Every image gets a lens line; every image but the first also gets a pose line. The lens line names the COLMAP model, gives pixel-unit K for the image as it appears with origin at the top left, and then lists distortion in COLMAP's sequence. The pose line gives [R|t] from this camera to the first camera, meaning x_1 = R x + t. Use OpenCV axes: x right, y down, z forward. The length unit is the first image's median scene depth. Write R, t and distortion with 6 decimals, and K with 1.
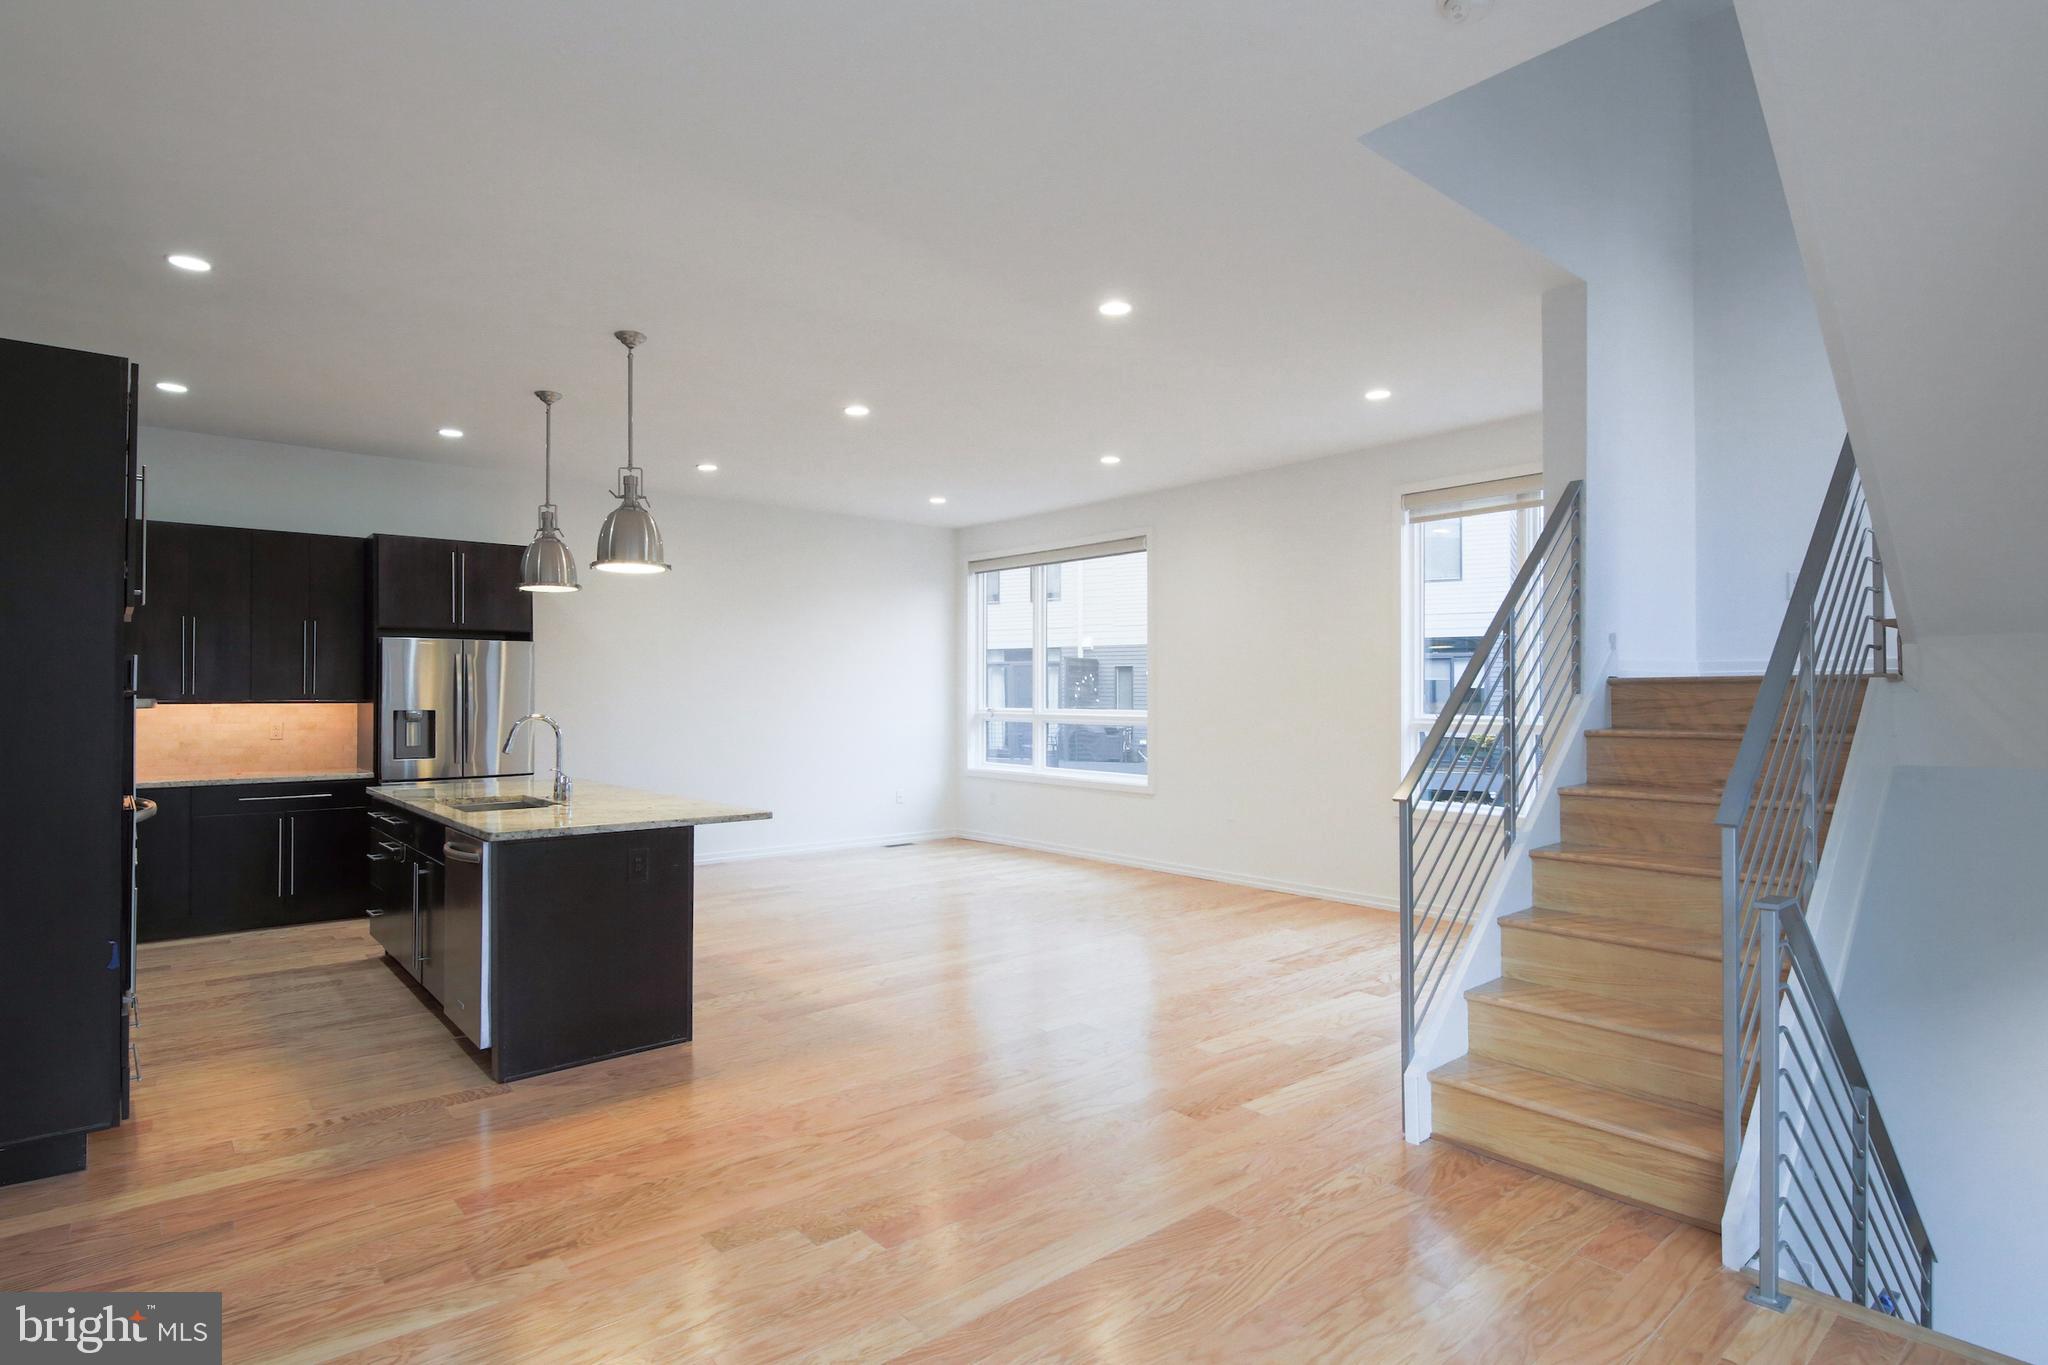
lens RADIAL K [[1078.8, 0, 1047.5], [0, 1078.8, 689.4], [0, 0, 1]] dist [-0.001087, -0.005706]
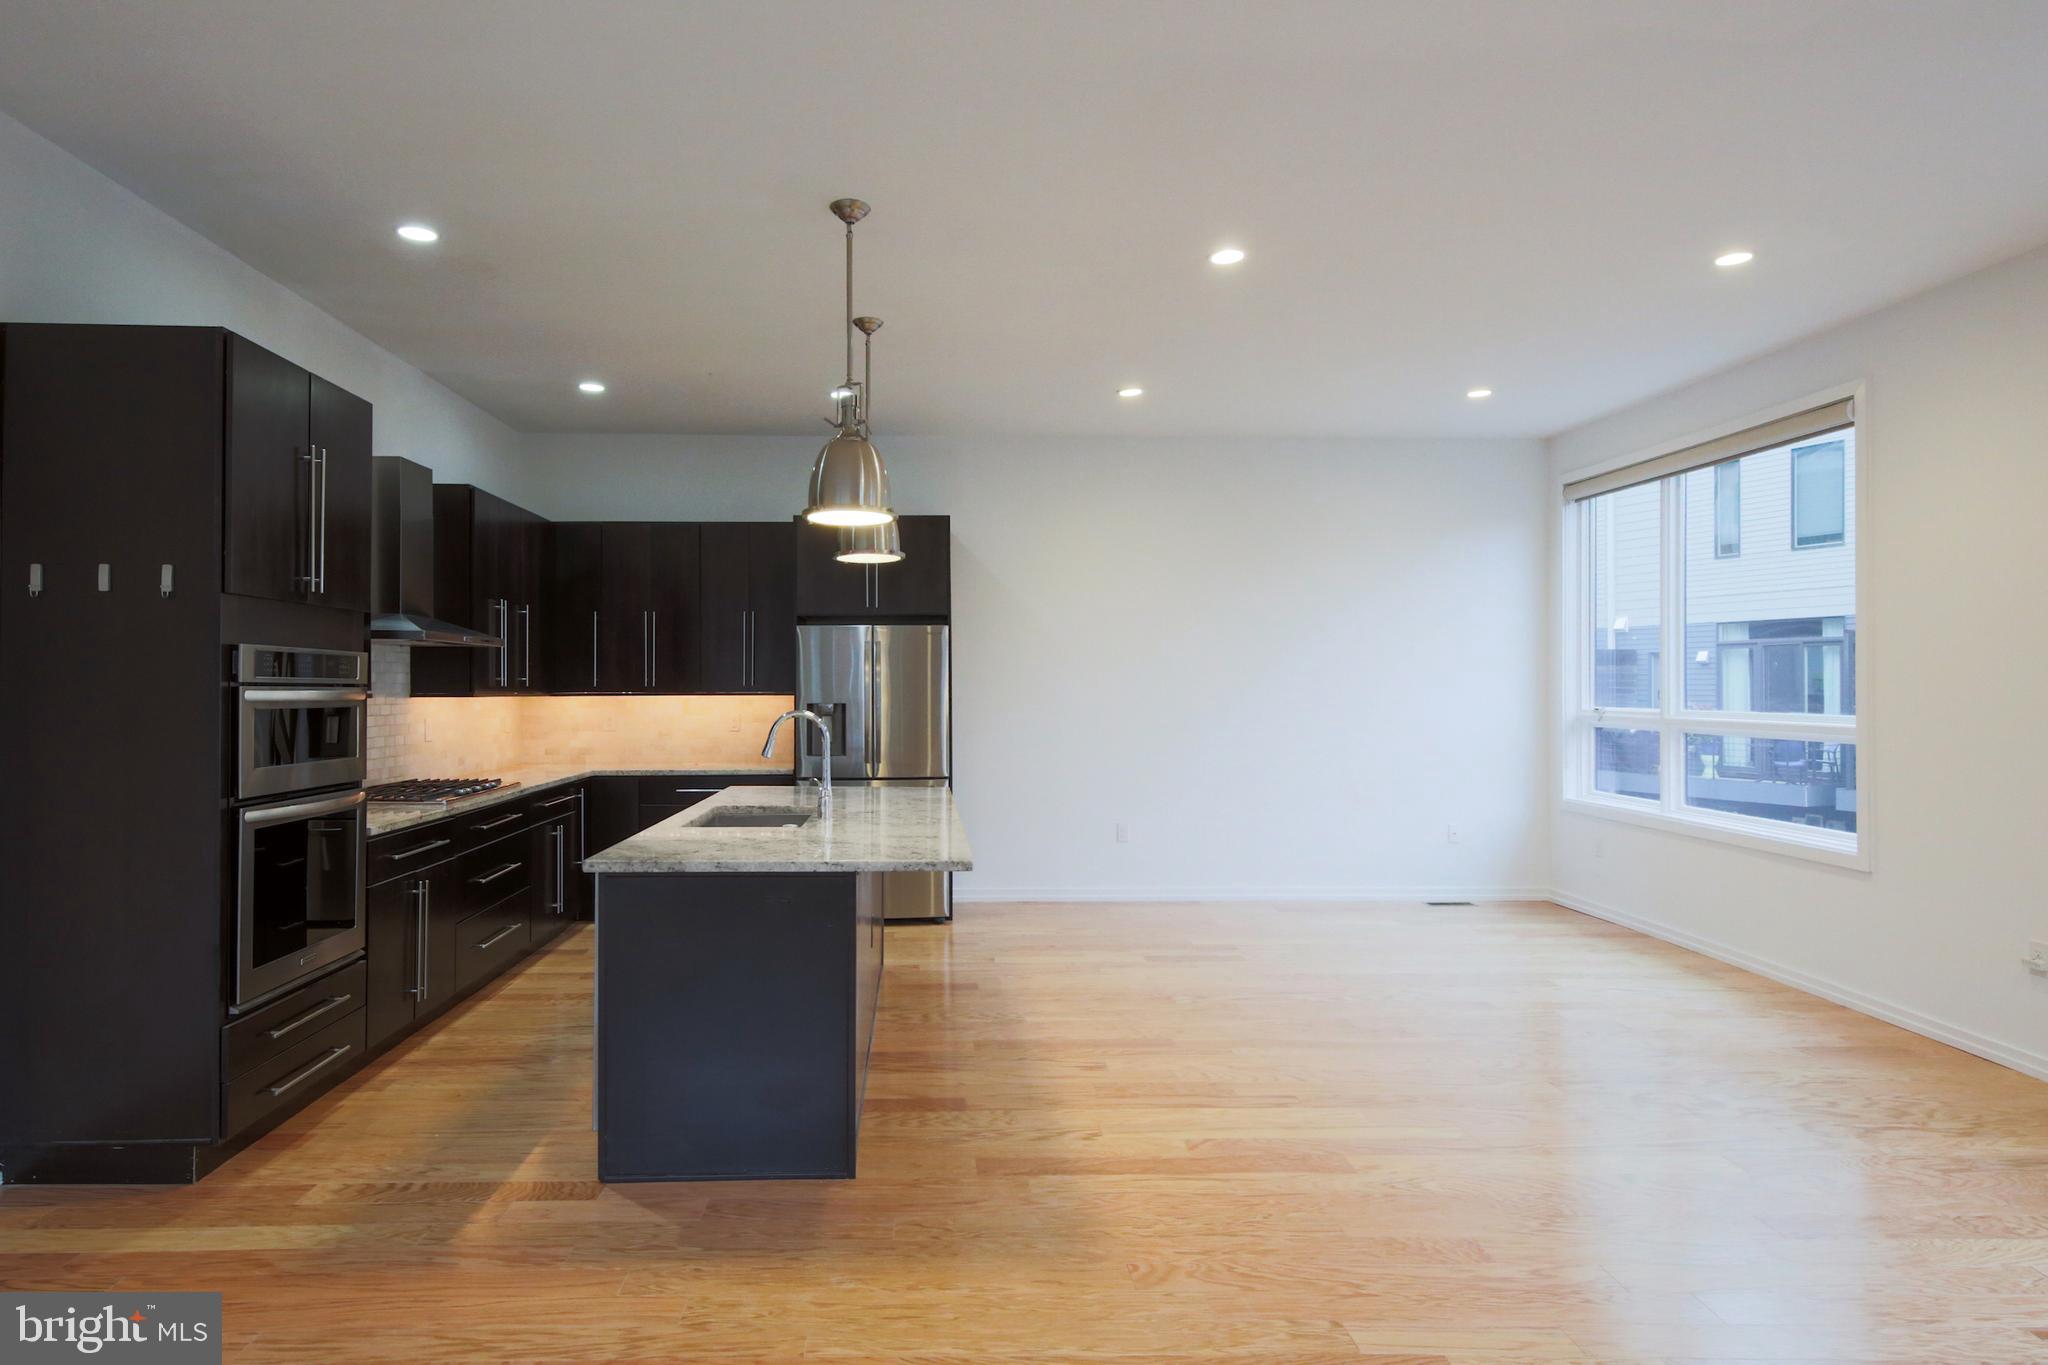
lens RADIAL K [[1160.1, 0, 951.0], [0, 1160.1, 695.1], [0, 0, 1]] dist [0.003147, -0.004248]
pose [[0.766068, 0.005130, -0.642739, 0.184142], [0.002296, 0.999940, 0.010717, 0.002292], [0.642755, -0.009685, 0.766010, 0.420462]]
